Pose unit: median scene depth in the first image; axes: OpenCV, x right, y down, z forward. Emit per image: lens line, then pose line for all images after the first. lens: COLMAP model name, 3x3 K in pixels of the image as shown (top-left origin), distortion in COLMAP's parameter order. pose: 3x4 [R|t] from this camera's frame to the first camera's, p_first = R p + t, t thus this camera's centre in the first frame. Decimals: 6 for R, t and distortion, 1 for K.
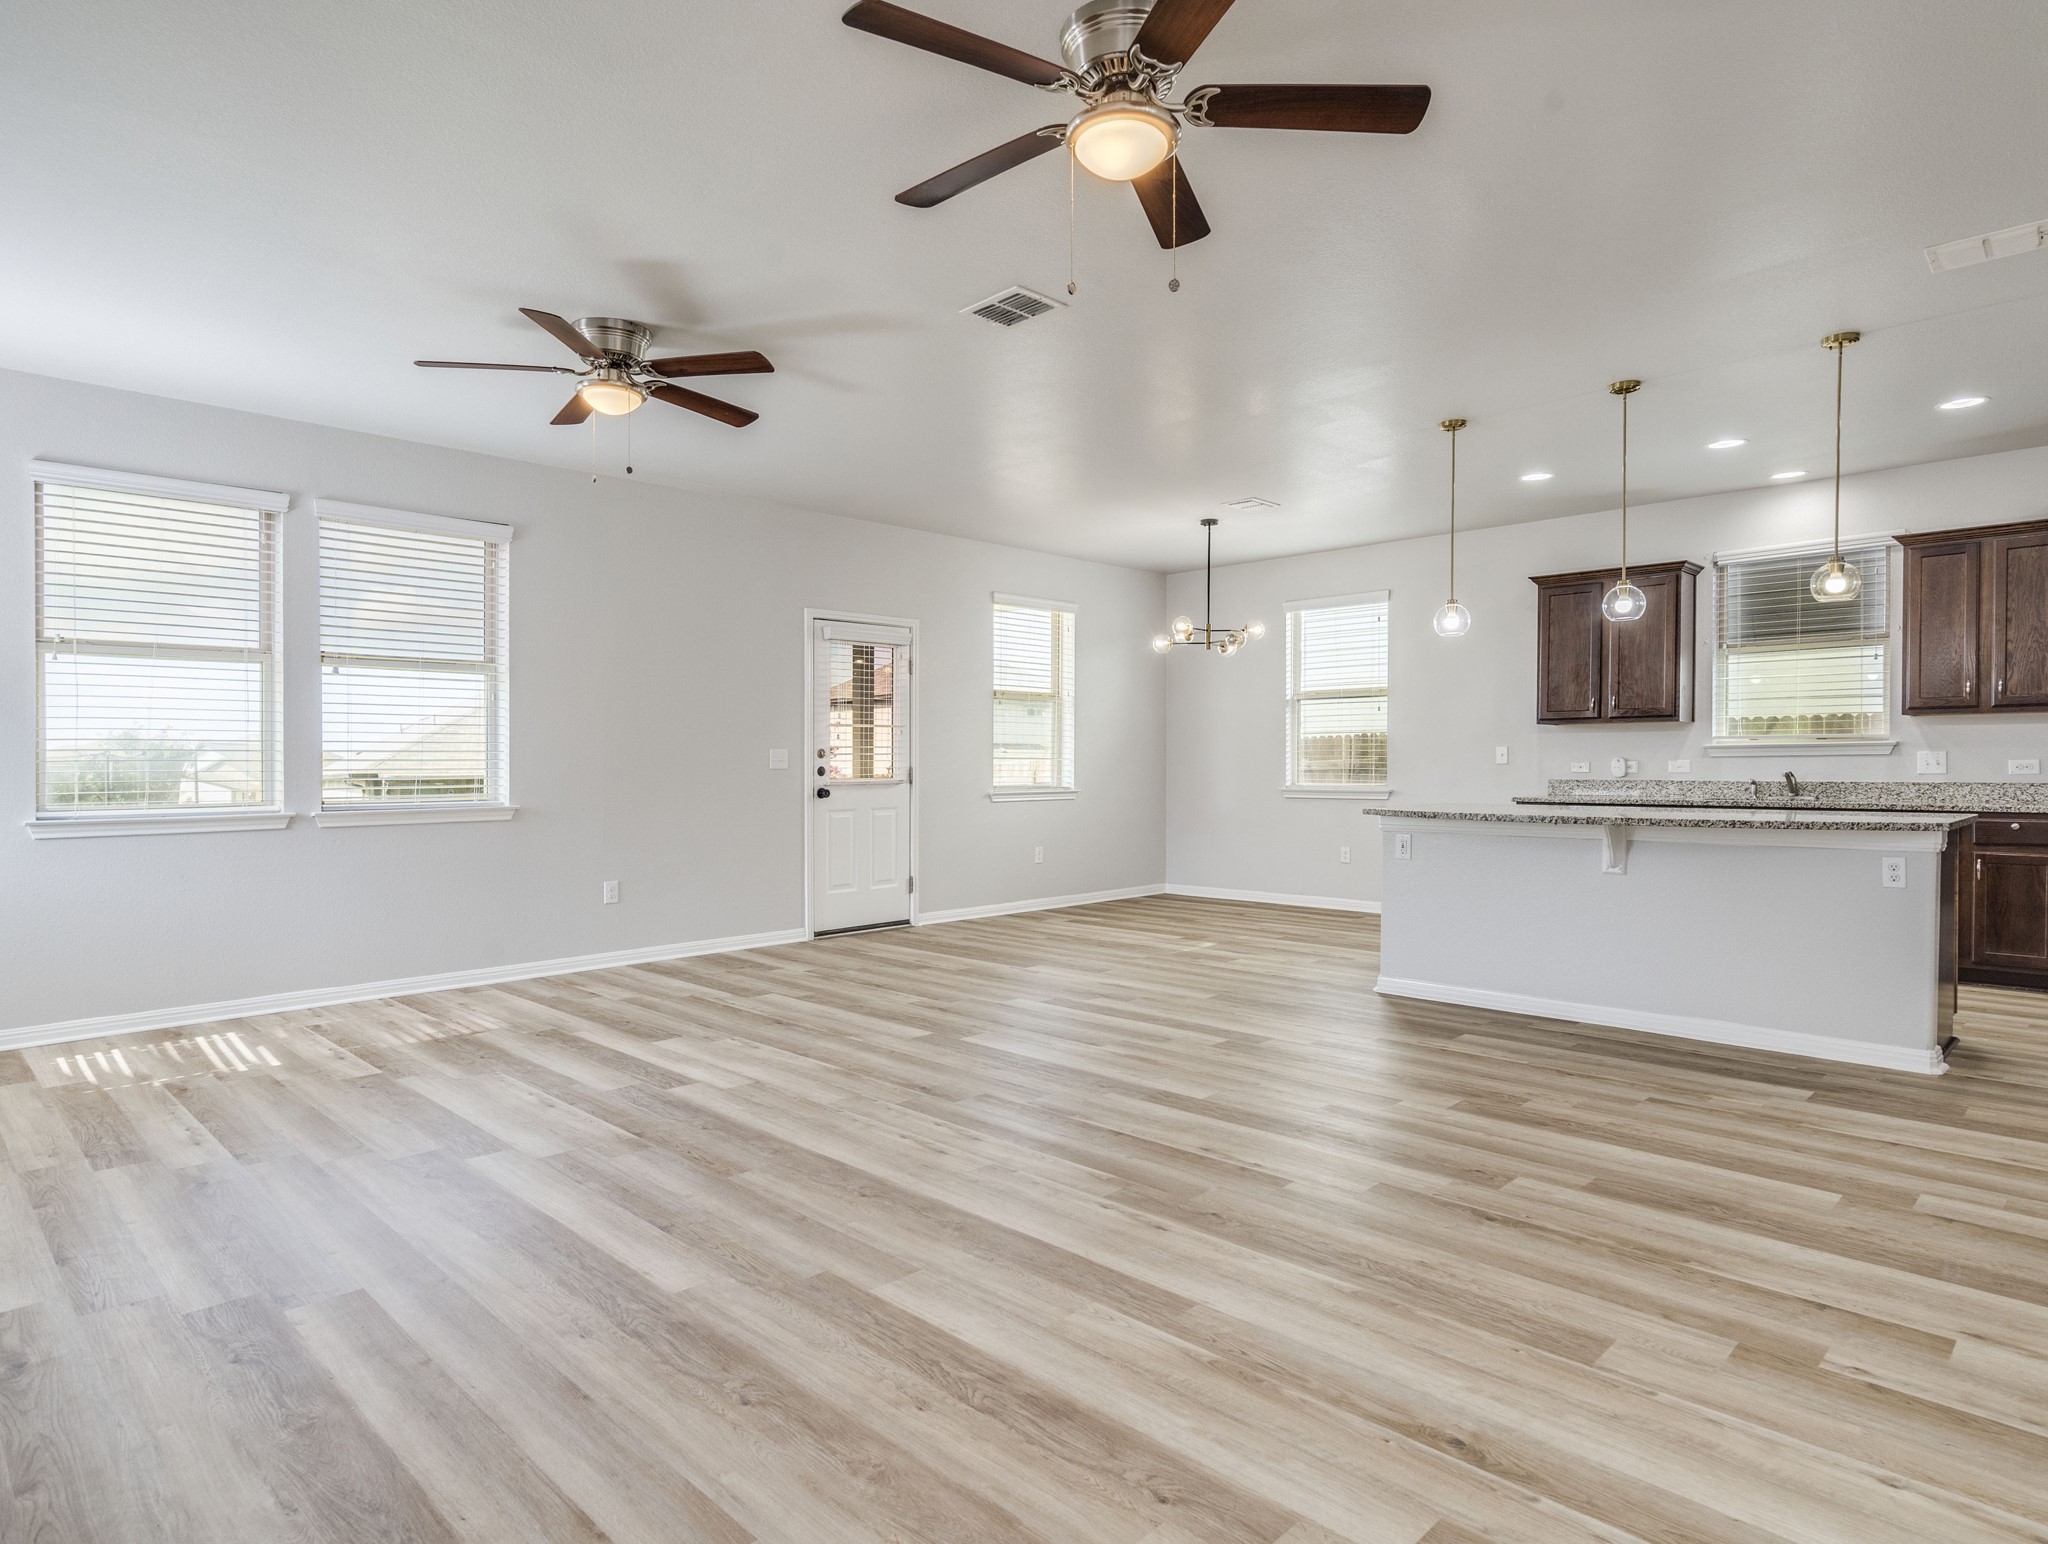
lens RADIAL K [[1157.4, 0, 1024.0], [0, 1157.4, 772.0], [0, 0, 1]] dist [0.003172, 0.001466]
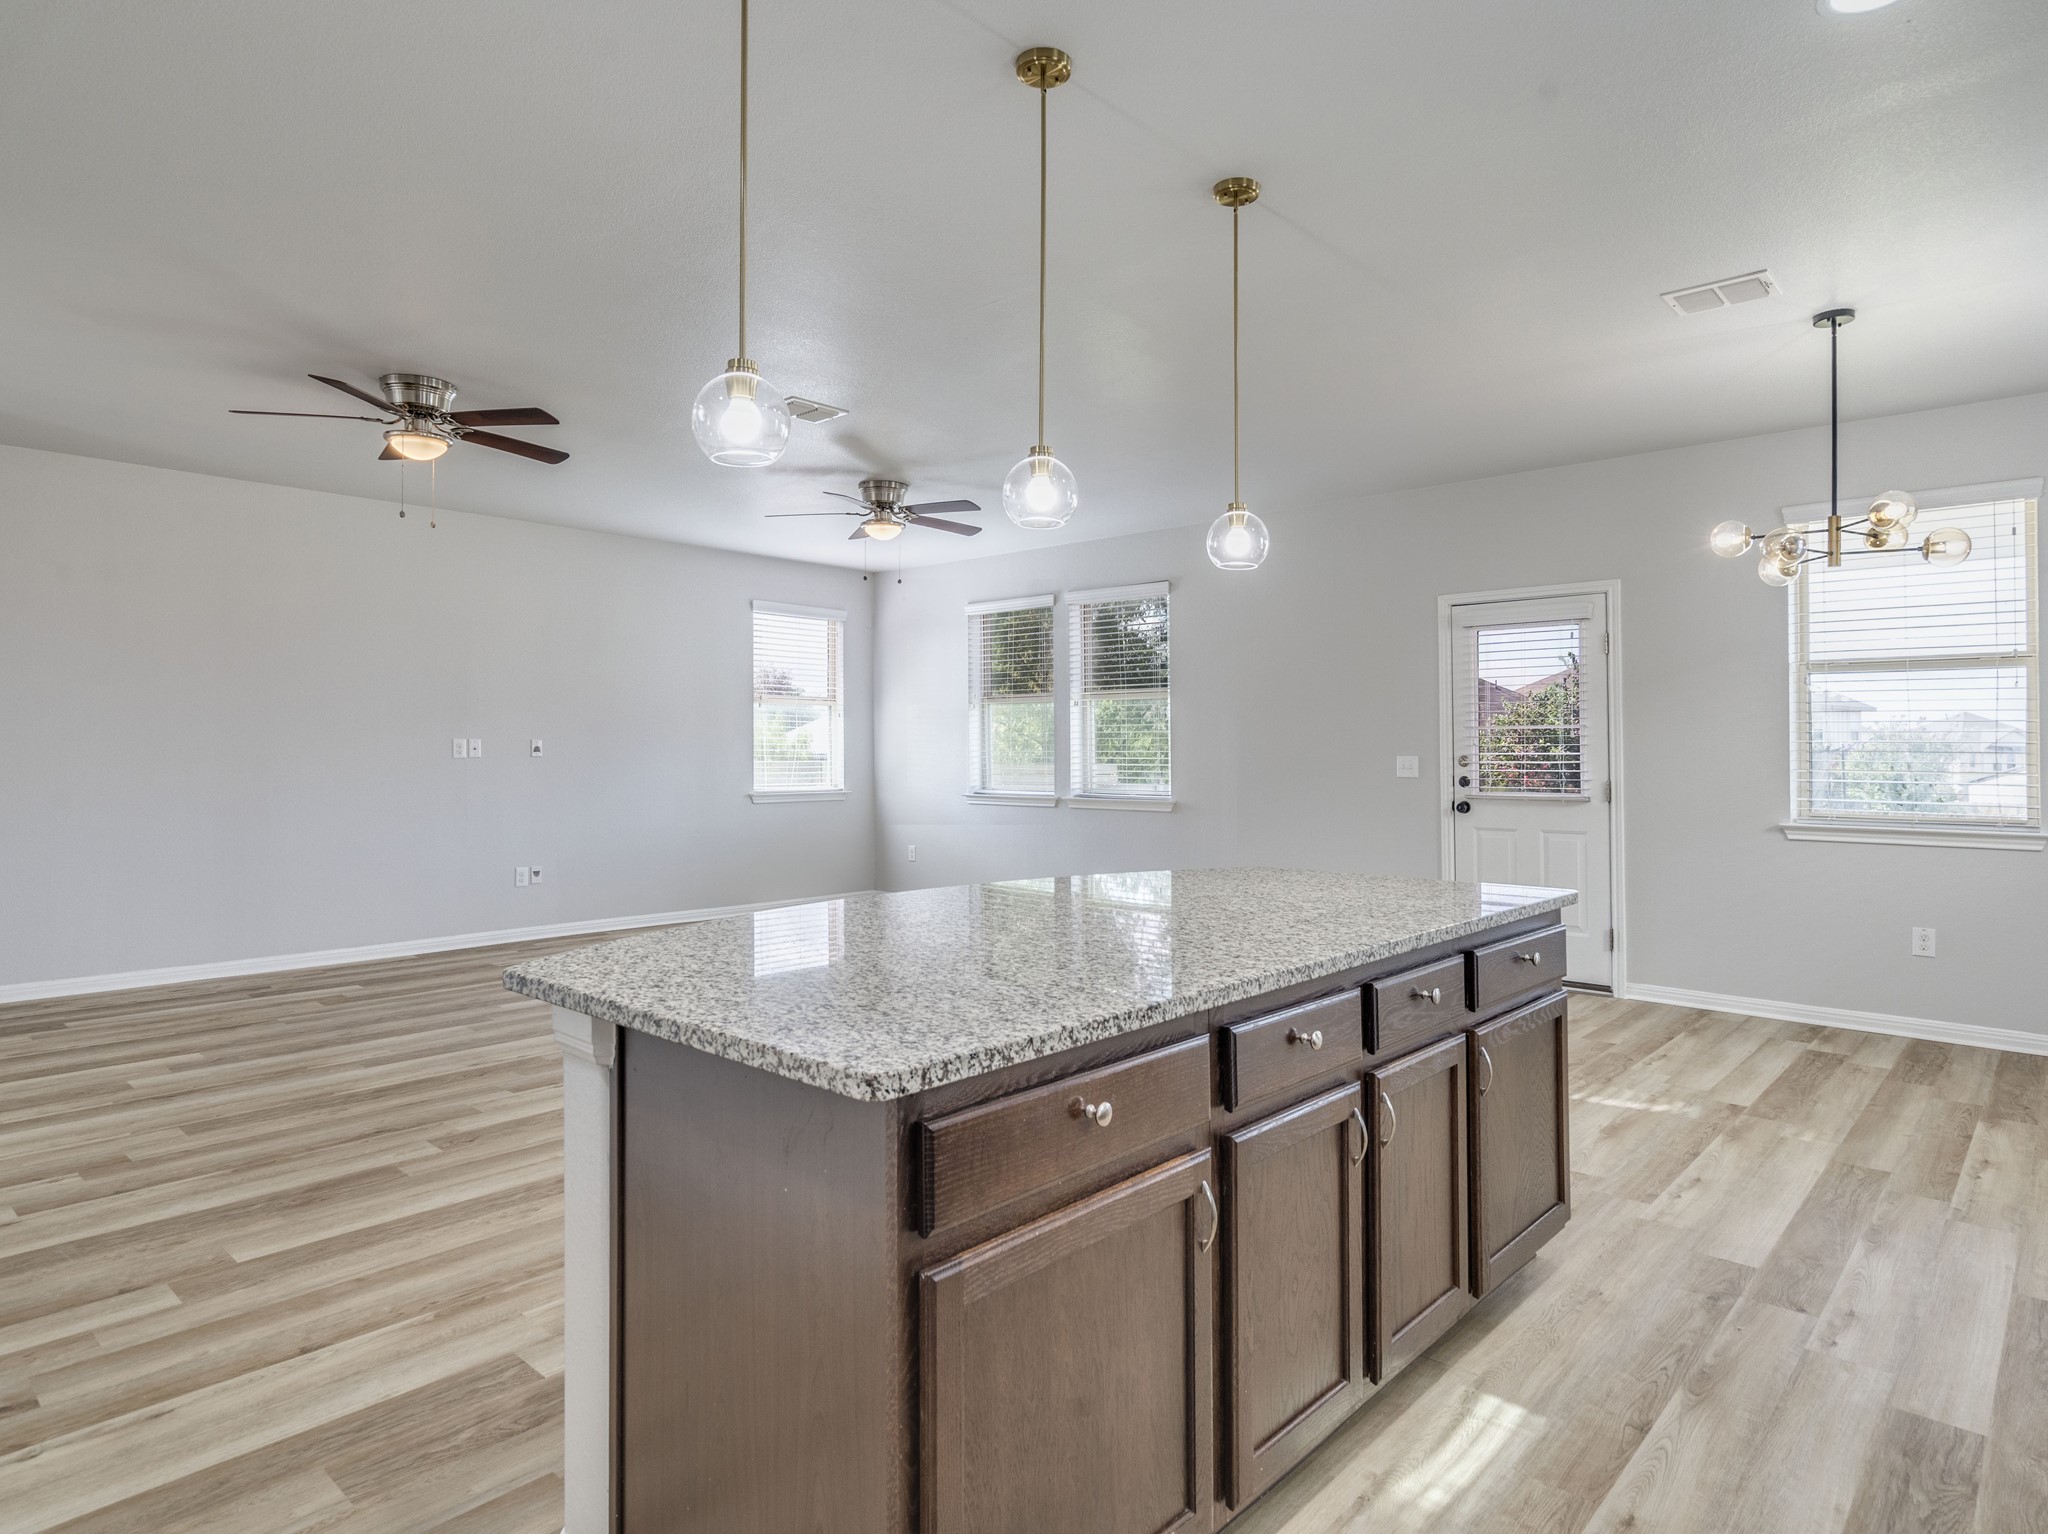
lens RADIAL K [[1165.7, 0, 1032.8], [0, 1165.7, 737.9], [0, 0, 1]] dist [0.000984, 0.000521]
pose [[0.050594, -0.007547, -0.998691, 1.577338], [-0.011458, 0.999901, -0.008136, -0.052519], [0.998654, 0.011854, 0.050502, 1.491841]]
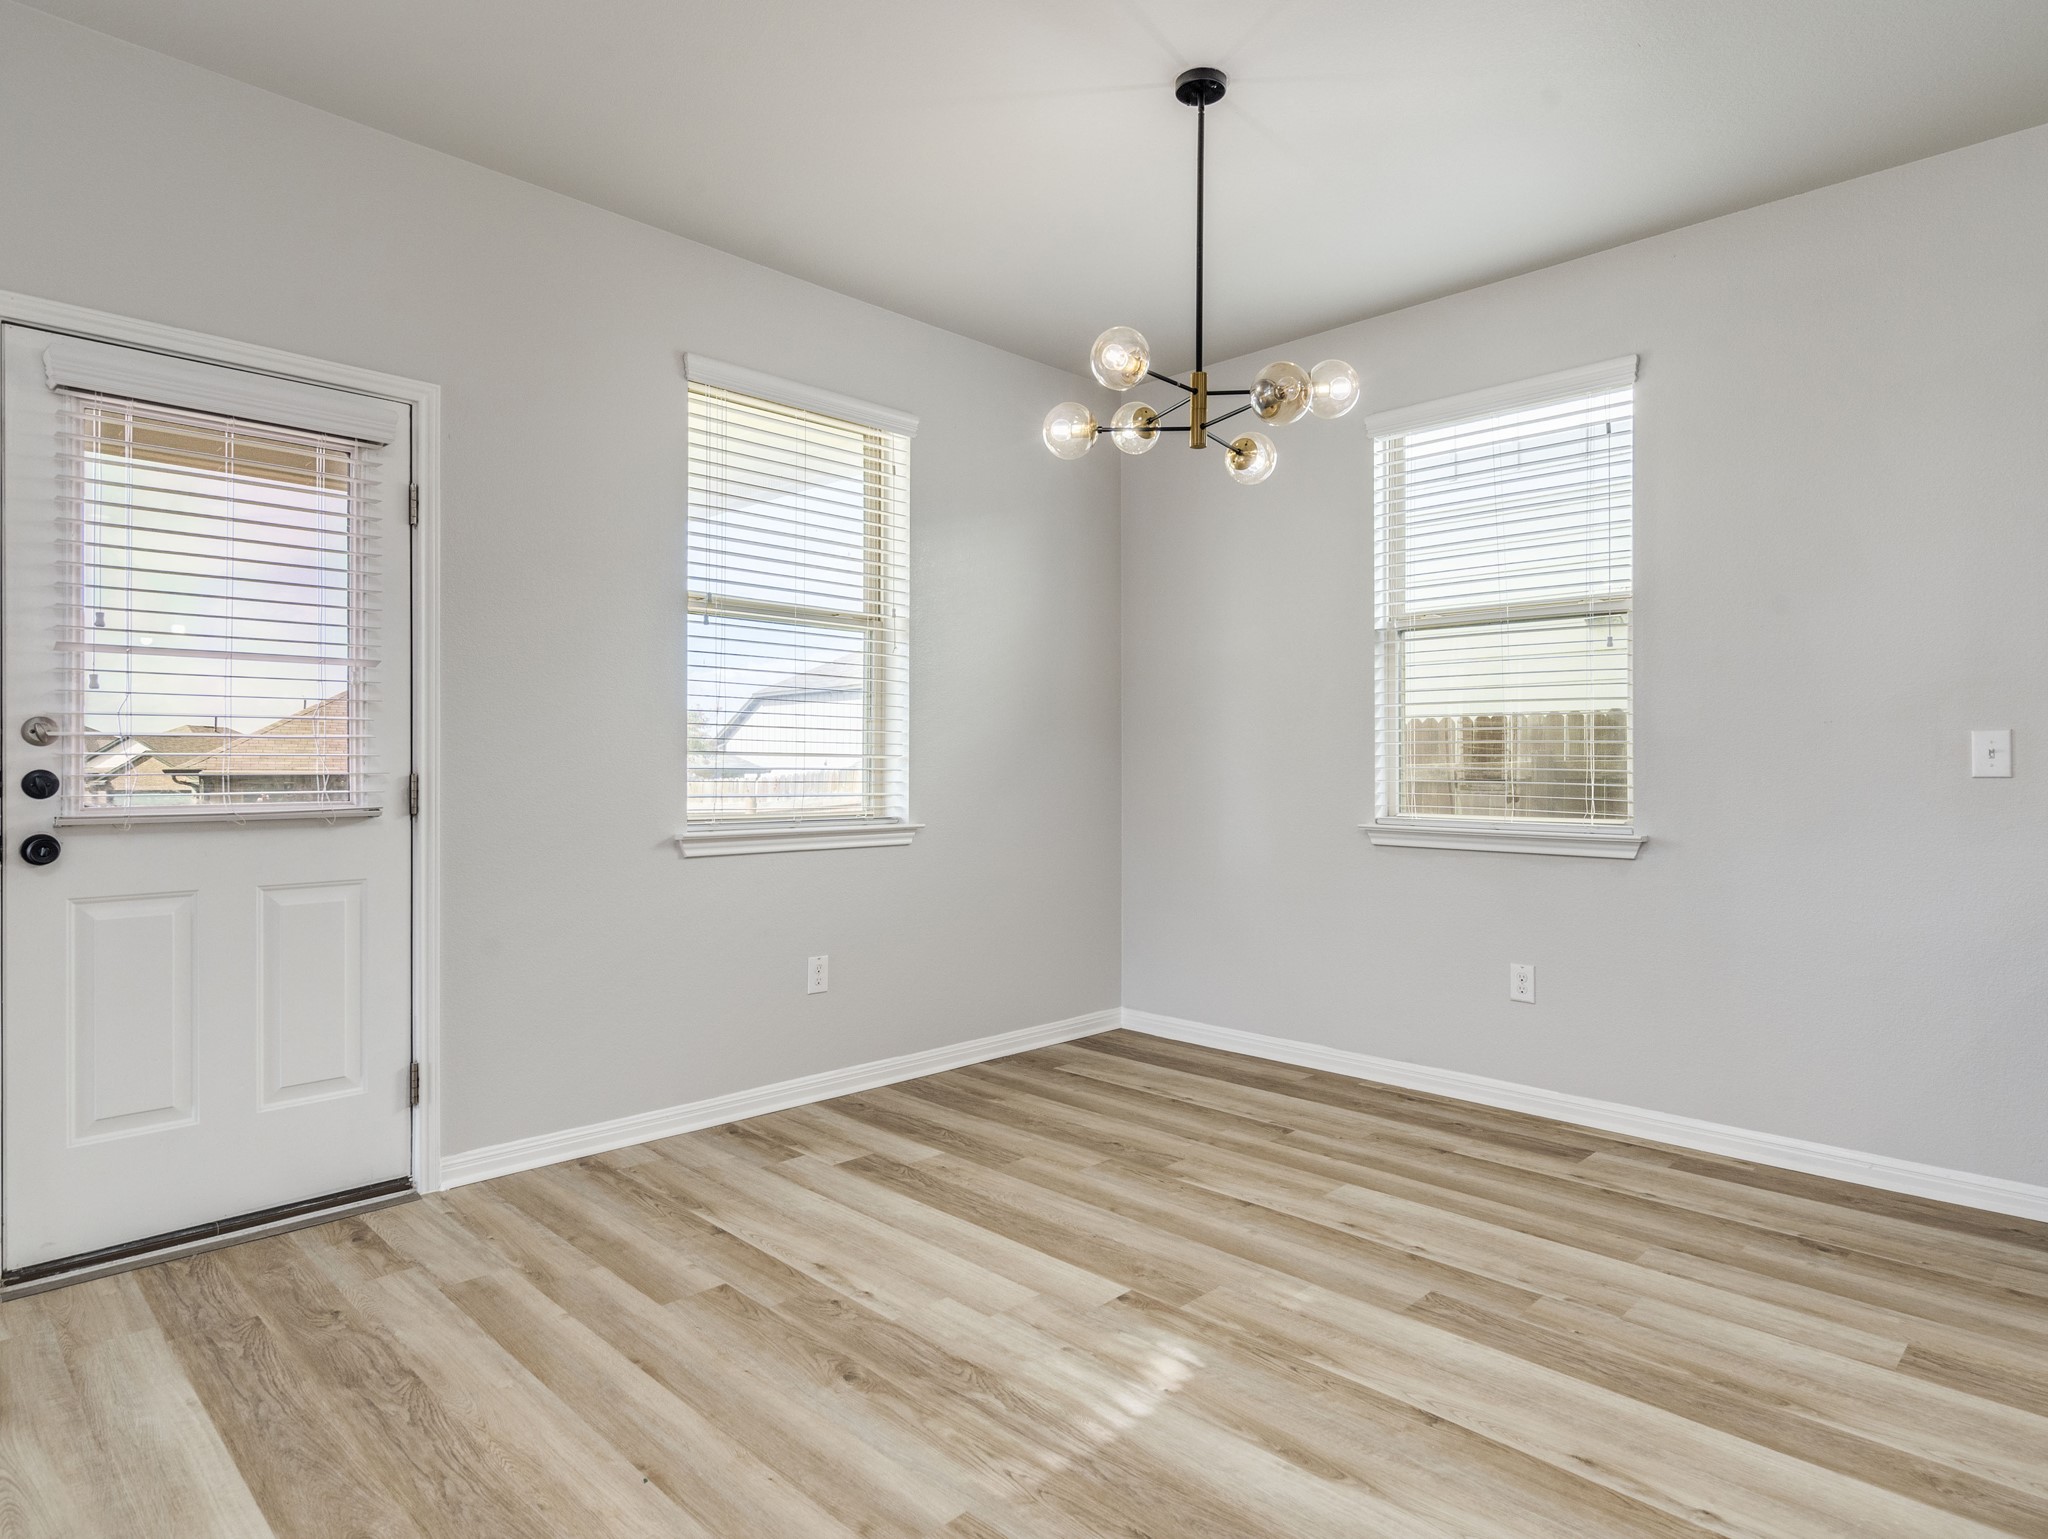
lens RADIAL K [[1165.7, 0, 1032.8], [0, 1165.7, 740.4], [0, 0, 1]] dist [0.000984, 0.000521]
pose [[0.999969, 0.007309, 0.002978, 0.259501], [-0.007218, 0.999540, -0.029456, -0.012789], [-0.003192, 0.029434, 0.999562, 1.551810]]
